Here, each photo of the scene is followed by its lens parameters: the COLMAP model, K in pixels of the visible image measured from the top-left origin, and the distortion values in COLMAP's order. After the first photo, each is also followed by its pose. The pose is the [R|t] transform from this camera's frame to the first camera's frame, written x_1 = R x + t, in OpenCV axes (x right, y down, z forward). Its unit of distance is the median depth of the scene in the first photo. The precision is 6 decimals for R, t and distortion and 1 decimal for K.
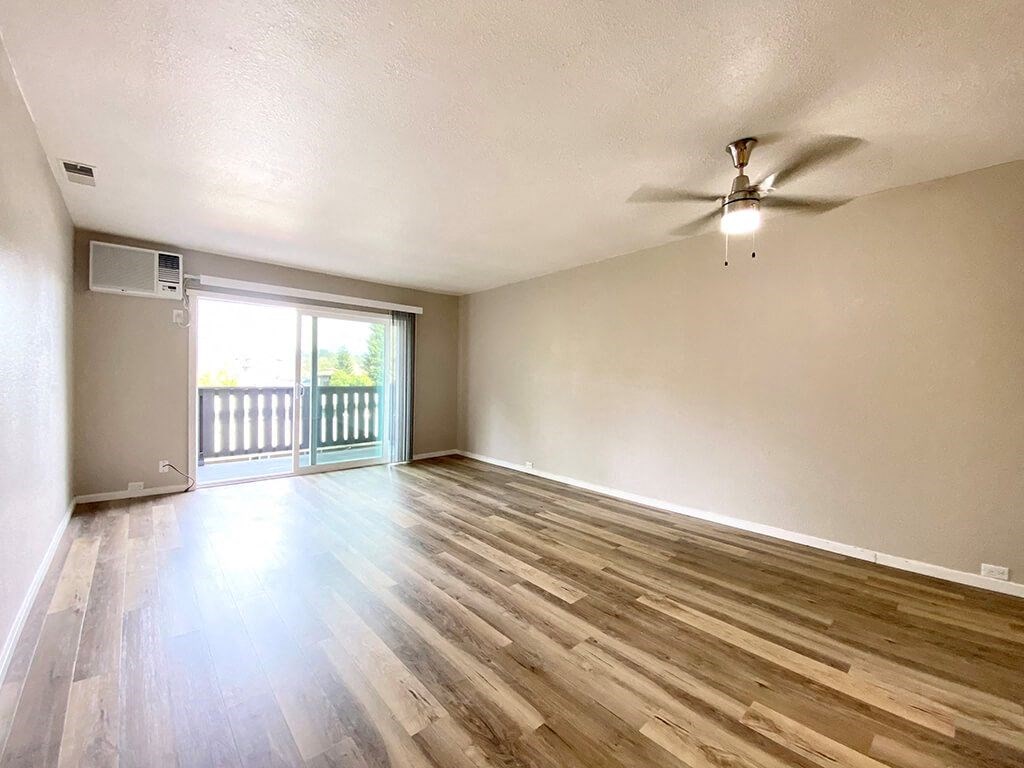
lens RADIAL K [[411.5, 0, 512.0], [0, 411.5, 384.0], [0, 0, 1]] dist [-0.038001, -0.000298]
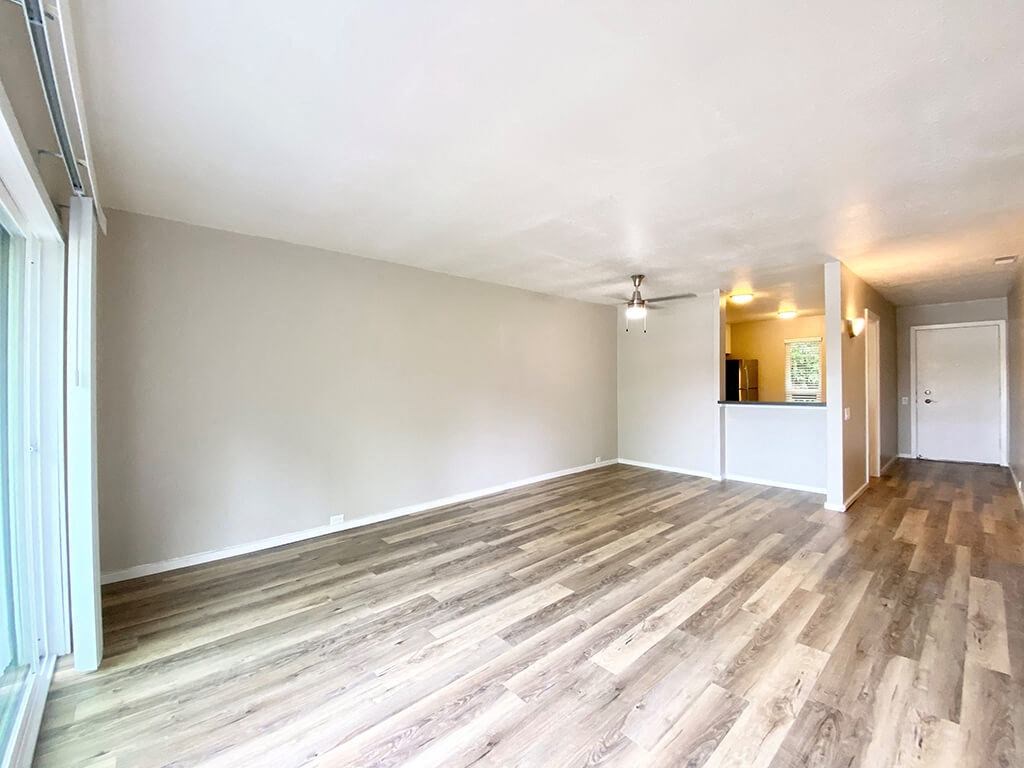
lens RADIAL K [[411.6, 0, 500.5], [0, 411.6, 378.9], [0, 0, 1]] dist [0.021916, -0.020477]
pose [[0.019991, -0.012911, 0.999717, -1.266834], [0.026723, 0.999566, 0.012375, -0.085469], [-0.999443, 0.026468, 0.020327, 1.341257]]
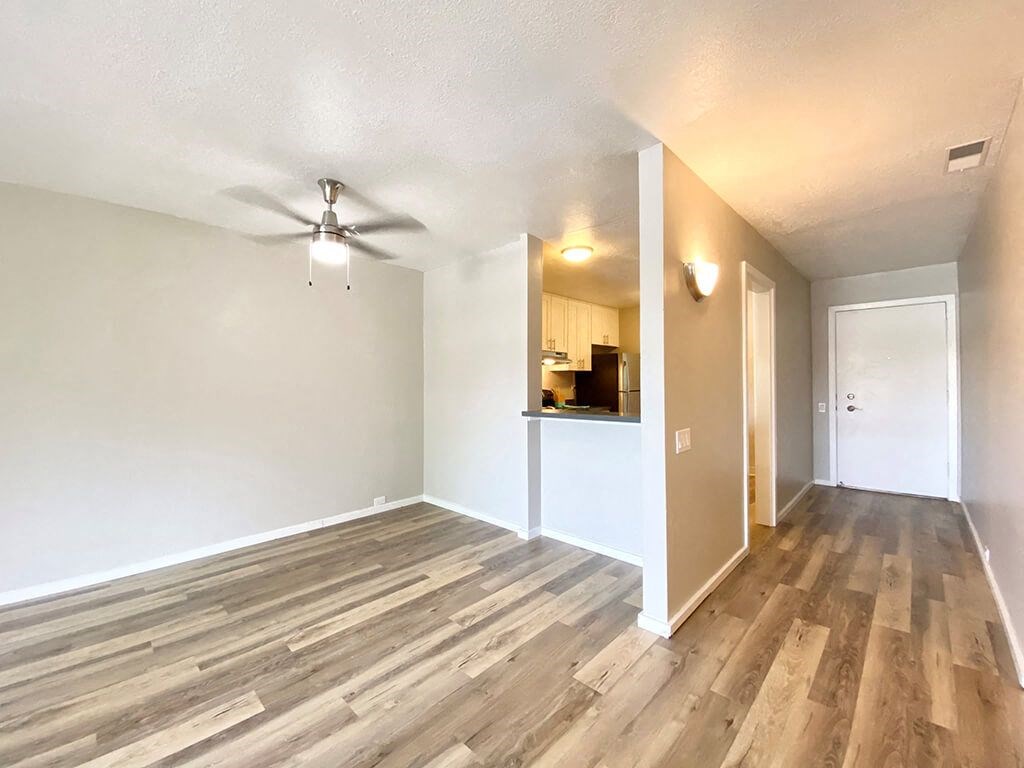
lens RADIAL K [[411.6, 0, 500.5], [0, 411.6, 378.9], [0, 0, 1]] dist [0.021916, -0.020477]
pose [[-0.056454, -0.009126, 0.998363, -0.491348], [0.024515, 0.999644, 0.010524, -0.040886], [-0.998104, 0.025069, -0.056210, 0.484311]]
